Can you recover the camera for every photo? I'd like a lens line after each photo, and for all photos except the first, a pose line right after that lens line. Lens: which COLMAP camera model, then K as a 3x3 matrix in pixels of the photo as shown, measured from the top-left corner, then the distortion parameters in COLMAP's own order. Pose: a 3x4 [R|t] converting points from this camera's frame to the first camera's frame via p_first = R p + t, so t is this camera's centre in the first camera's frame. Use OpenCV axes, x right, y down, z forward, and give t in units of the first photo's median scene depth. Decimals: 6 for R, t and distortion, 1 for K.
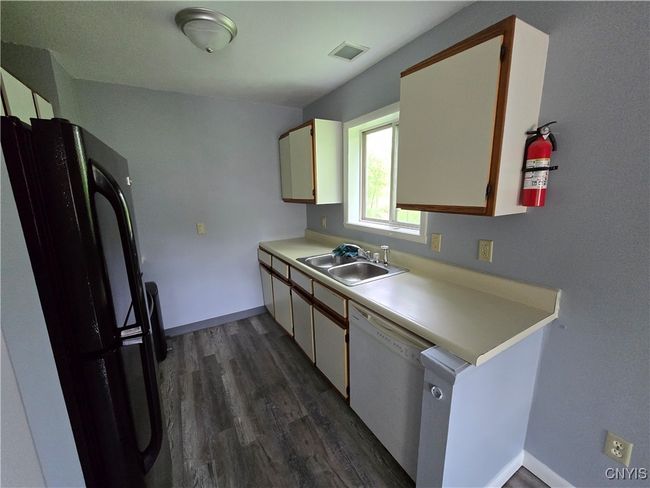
lens RADIAL K [[268.0, 0, 322.5], [0, 268.0, 242.0], [0, 0, 1]] dist [0.000056, 0.000363]
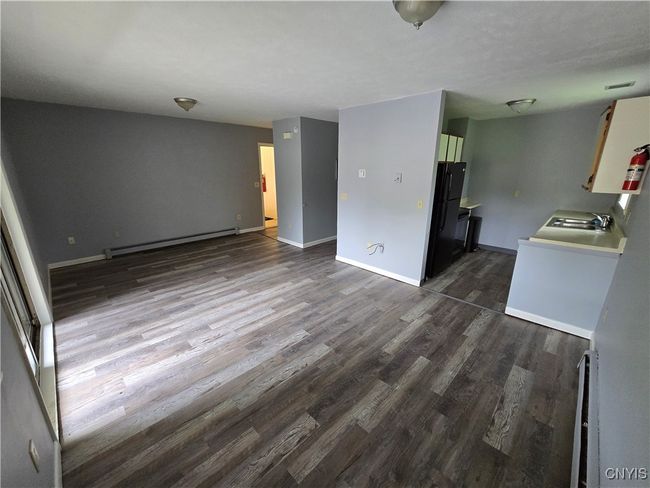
lens RADIAL K [[268.0, 0, 321.8], [0, 268.0, 241.1], [0, 0, 1]] dist [0.000056, 0.000363]
pose [[0.266533, 0.277526, -0.923006, 1.280123], [-0.187524, 0.954279, 0.232778, 0.102088], [0.945407, 0.111042, 0.306390, -0.957355]]
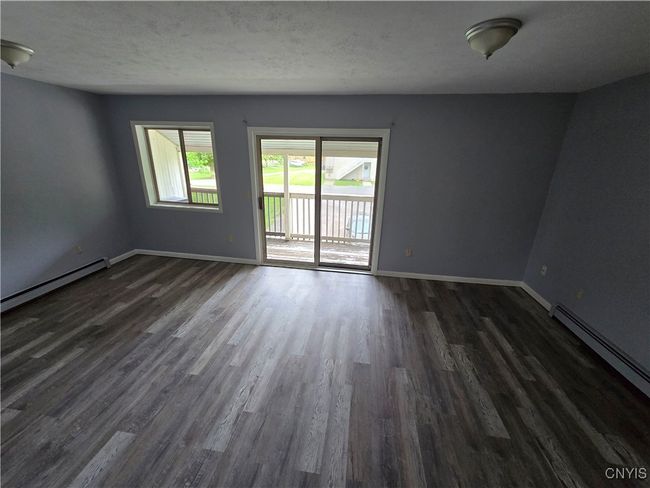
lens RADIAL K [[268.0, 0, 324.8], [0, 268.0, 246.4], [0, 0, 1]] dist [0.000056, 0.000363]
pose [[-0.786387, -0.205261, 0.582635, -1.184010], [0.105744, 0.884529, 0.454341, -0.061864], [-0.608617, 0.418898, -0.673877, -0.289511]]
